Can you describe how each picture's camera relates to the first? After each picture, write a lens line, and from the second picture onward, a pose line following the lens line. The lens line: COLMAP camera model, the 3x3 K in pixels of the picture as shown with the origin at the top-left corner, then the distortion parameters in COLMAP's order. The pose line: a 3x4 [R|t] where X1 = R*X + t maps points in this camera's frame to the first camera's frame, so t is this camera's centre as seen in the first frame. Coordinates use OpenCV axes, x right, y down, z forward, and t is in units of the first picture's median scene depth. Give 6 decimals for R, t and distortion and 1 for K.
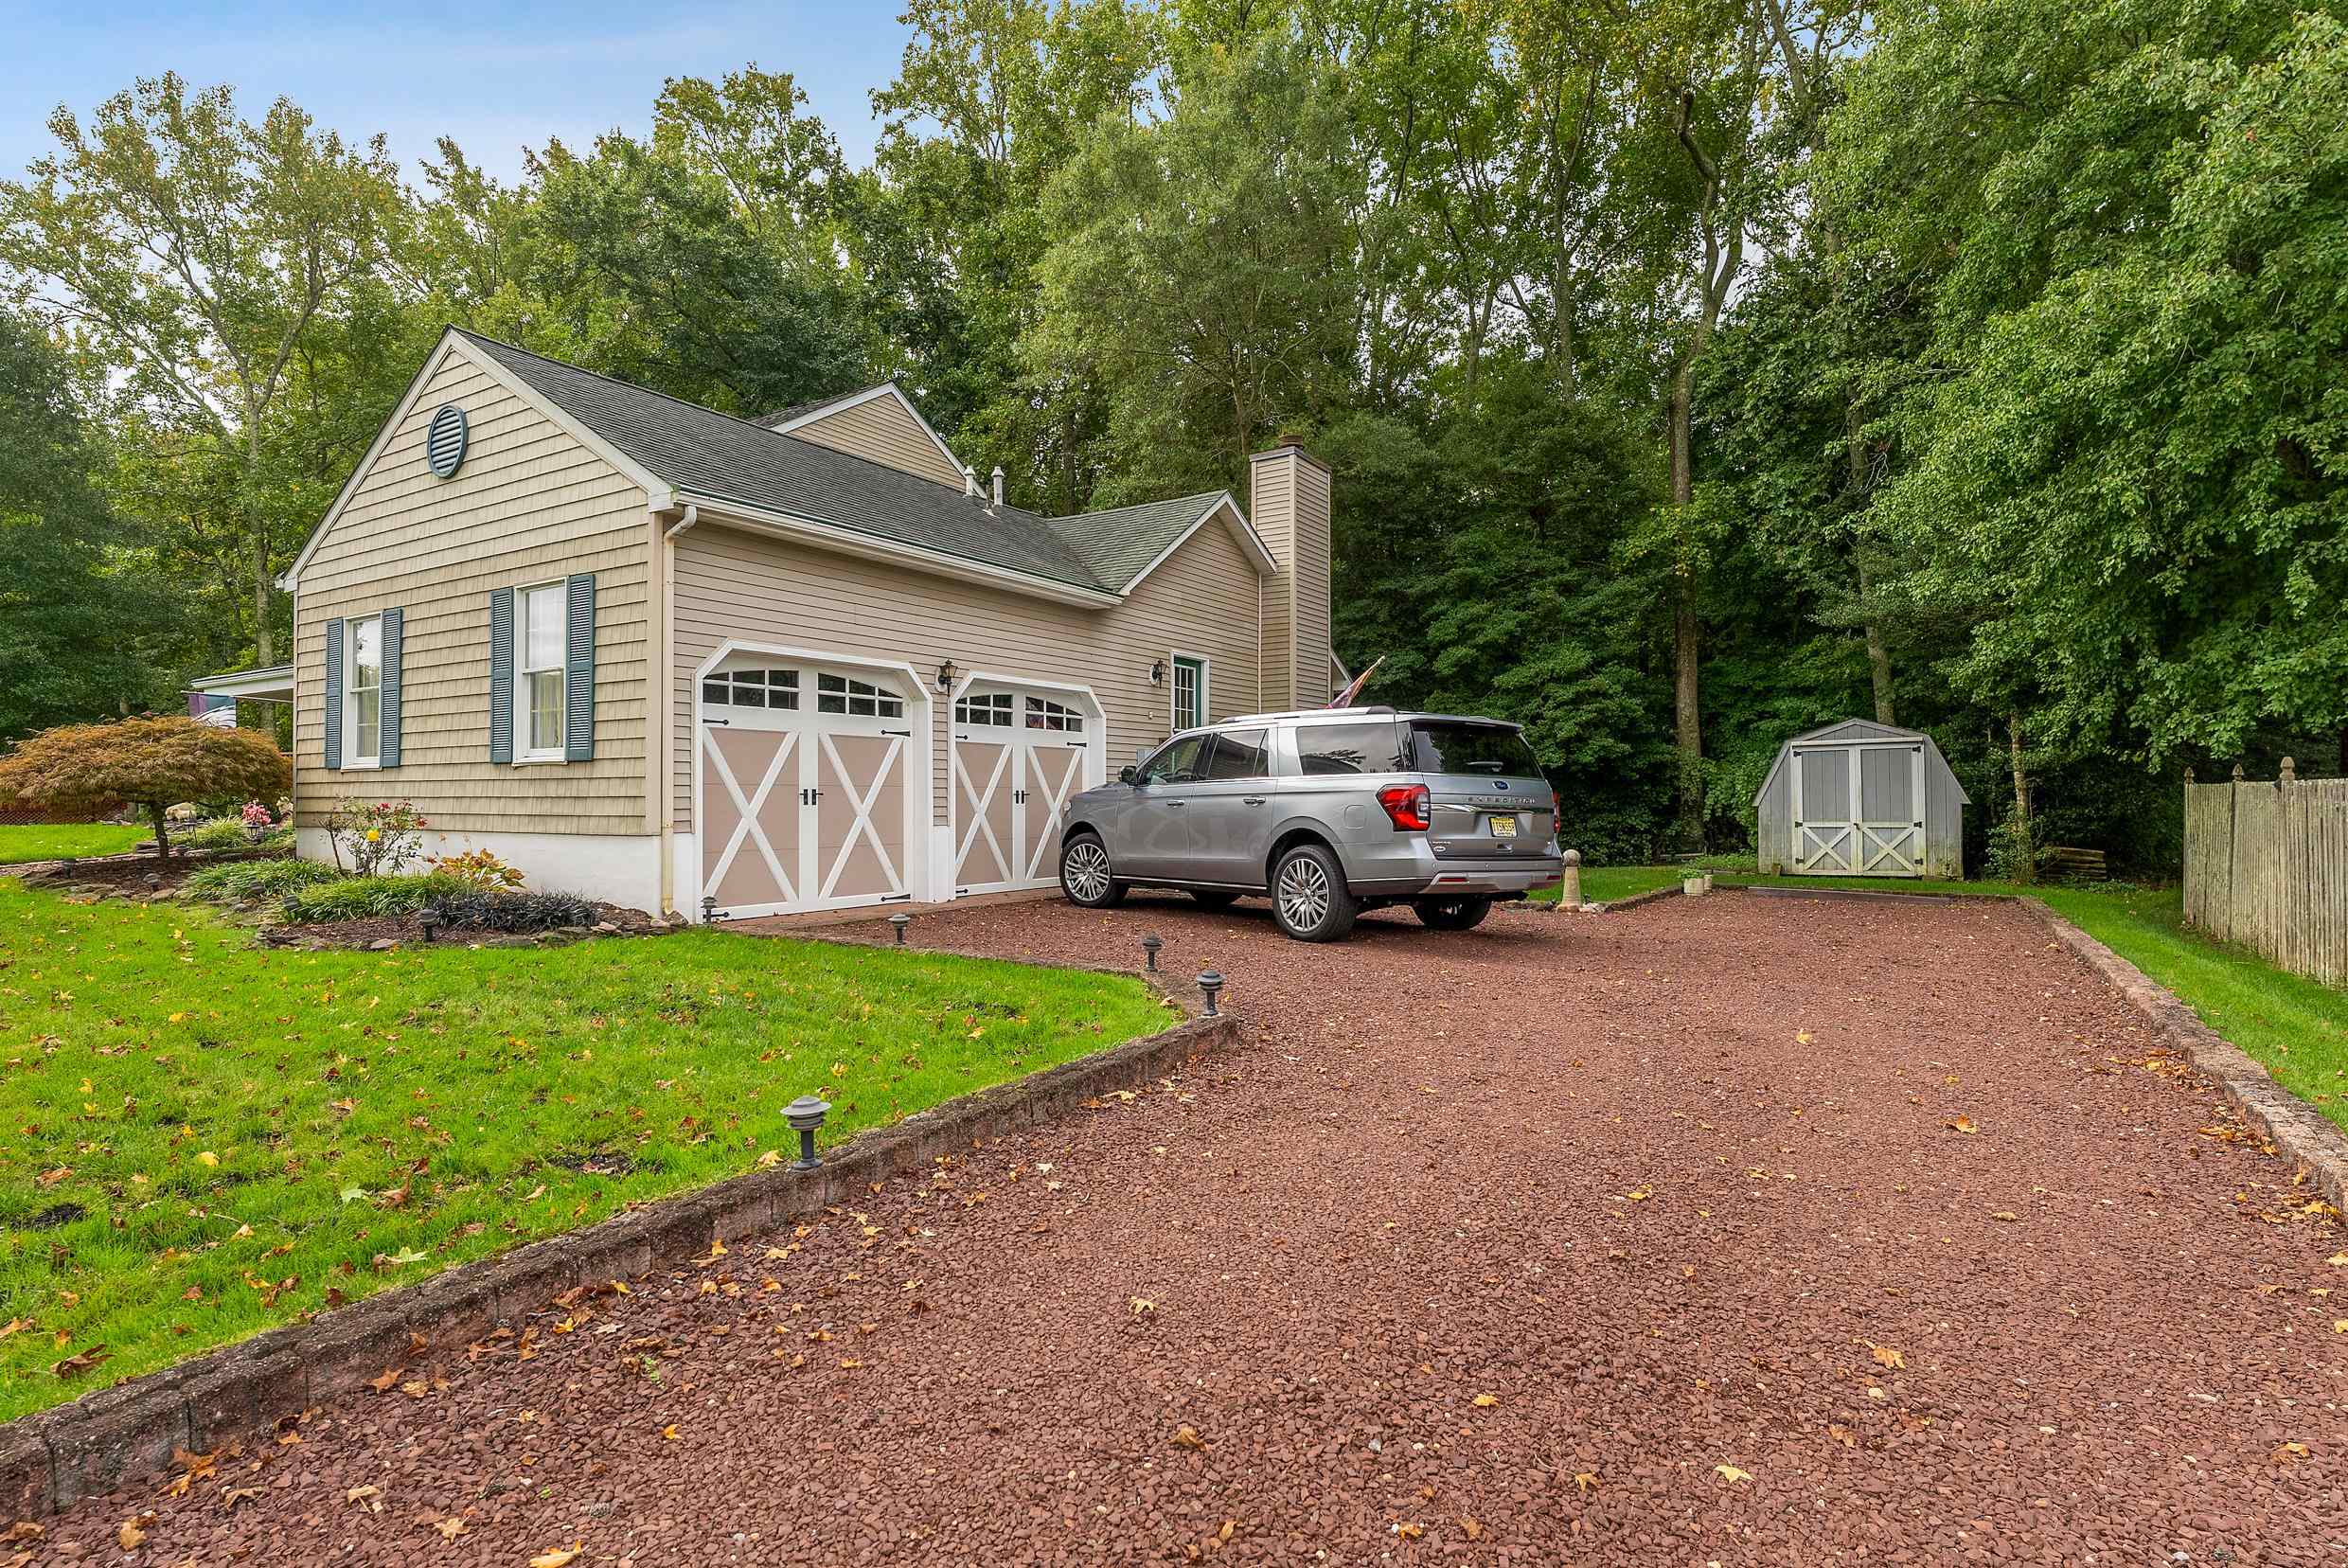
lens RADIAL K [[1171.3, 0, 1174.0], [0, 1171.3, 784.0], [0, 0, 1]] dist [-0.001987, -0.001056]
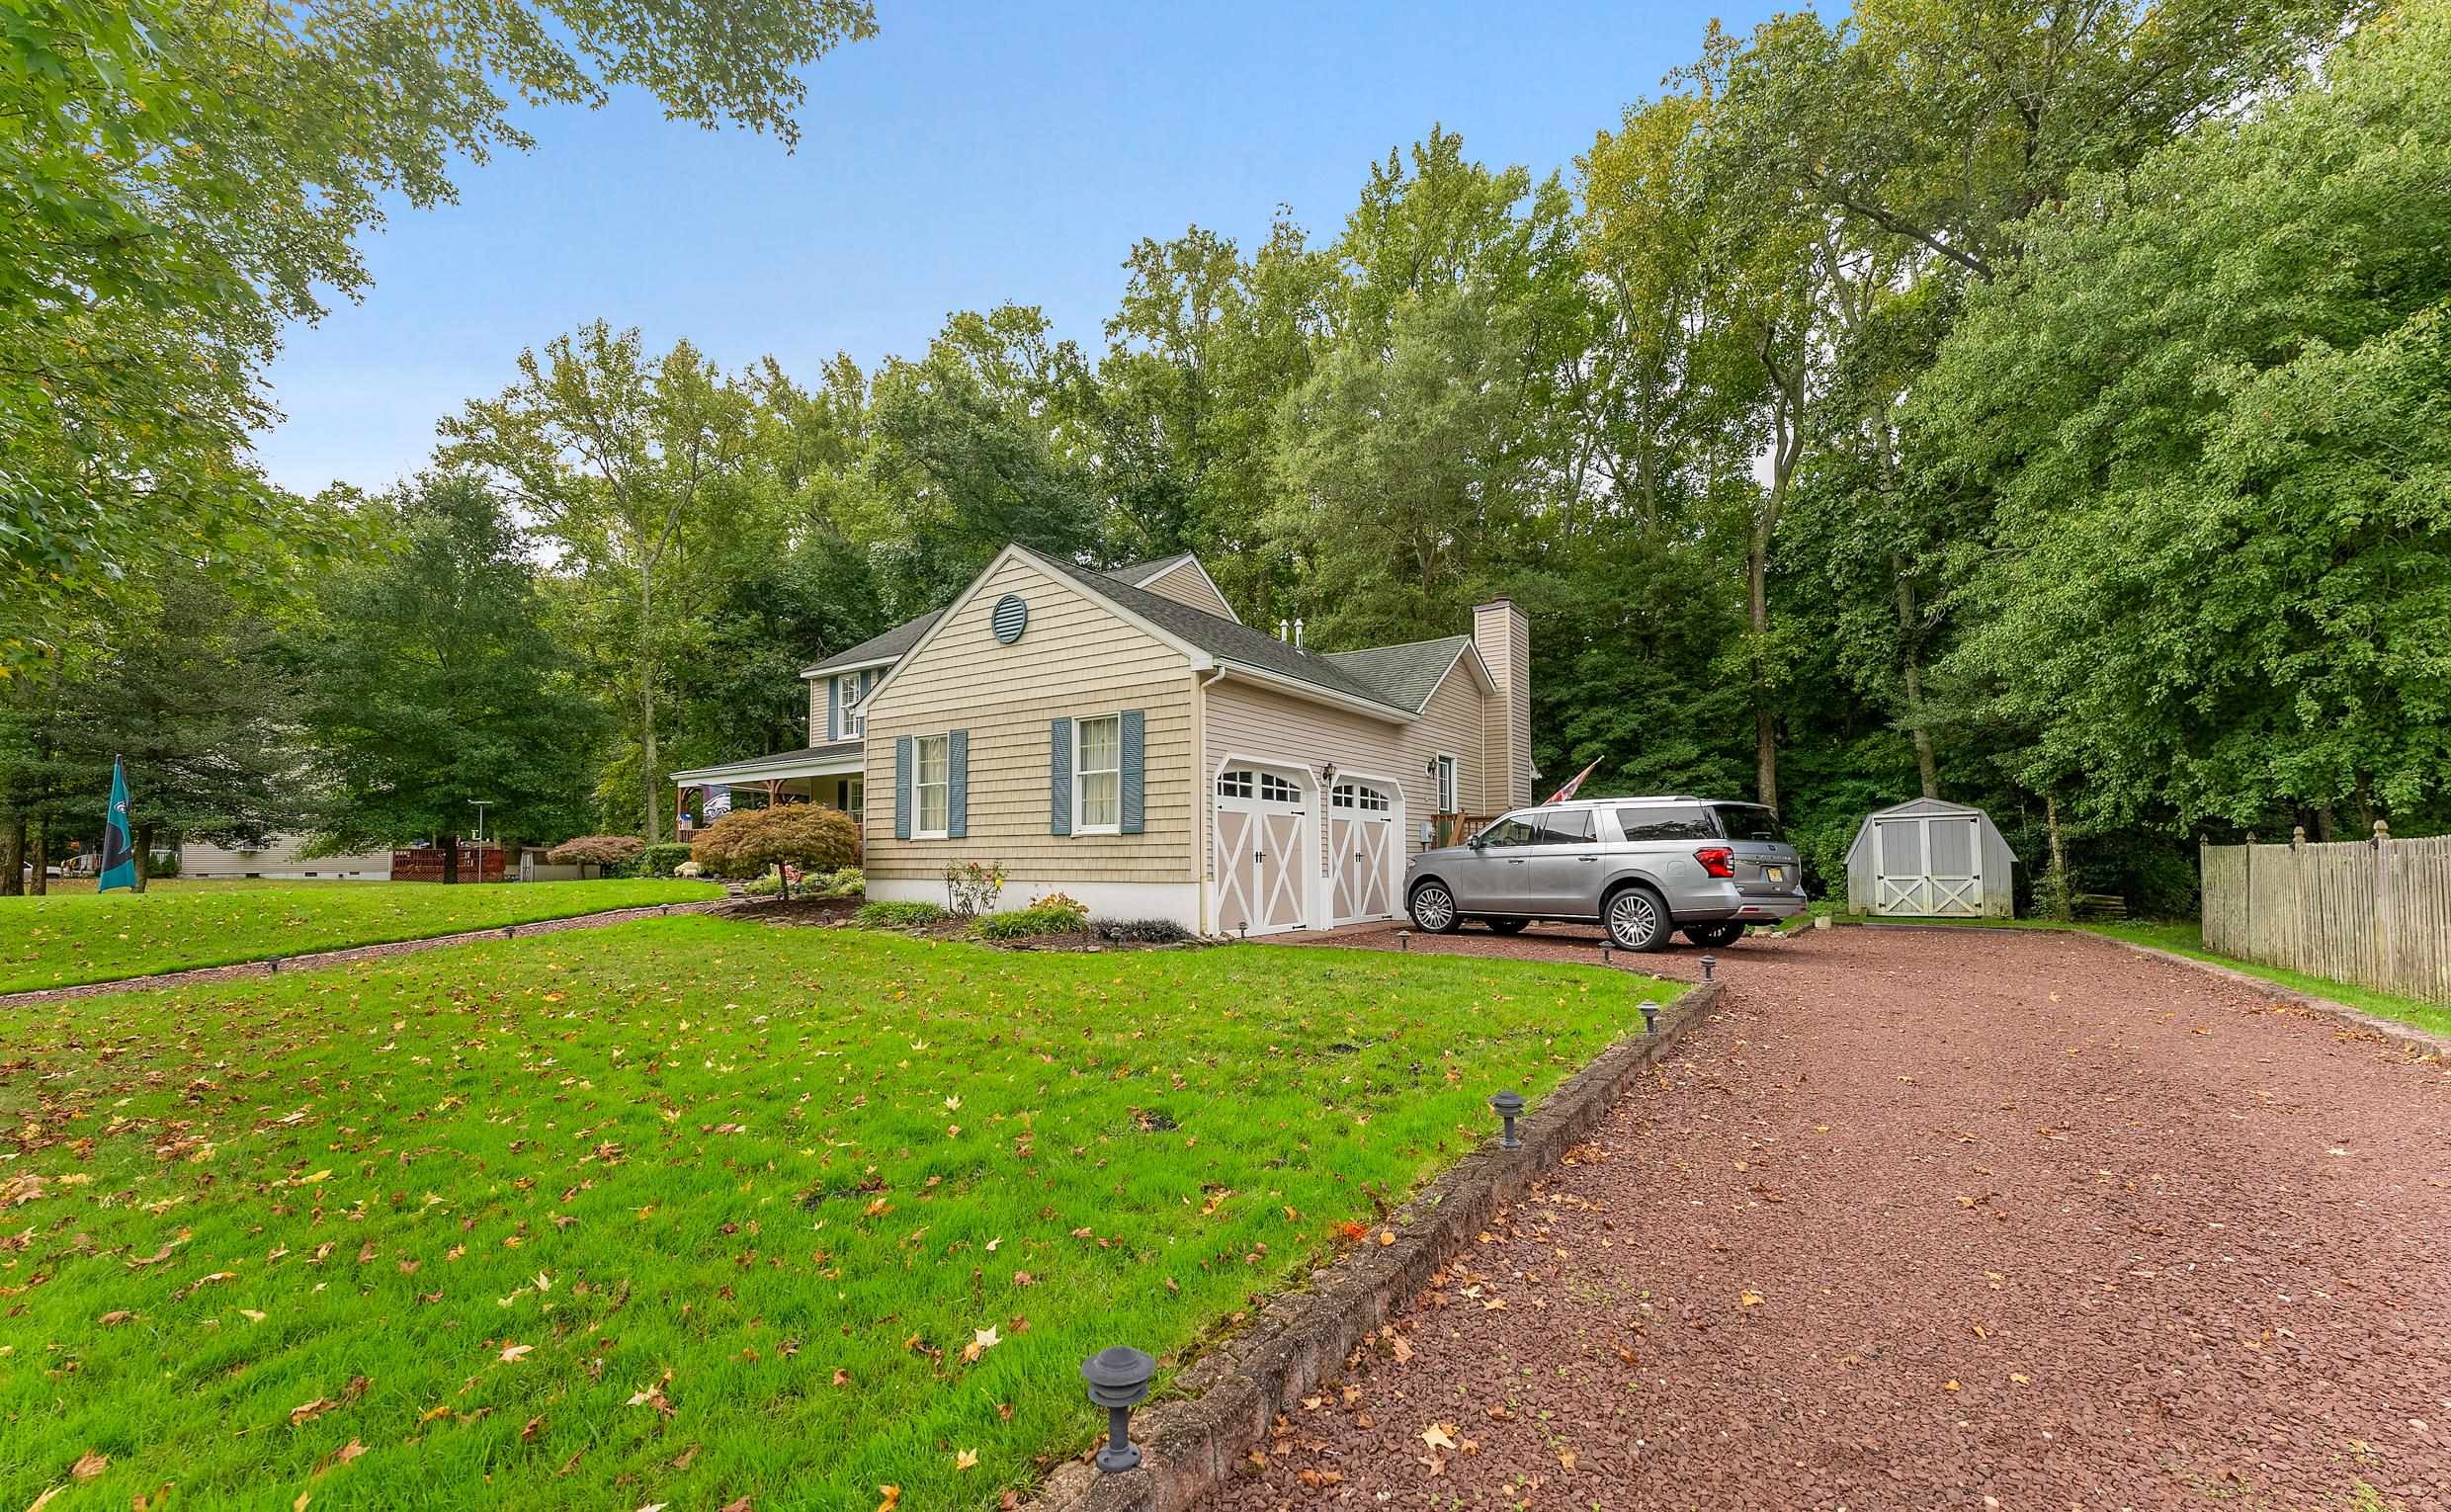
lens RADIAL K [[976.1, 0, 1225.9], [0, 976.1, 811.0], [0, 0, 1]] dist [0.000633, -0.000040]
pose [[0.999512, -0.003624, -0.031037, -0.276010], [0.002439, 0.999270, -0.038124, -0.000141], [0.031152, 0.038030, 0.998791, -0.201765]]
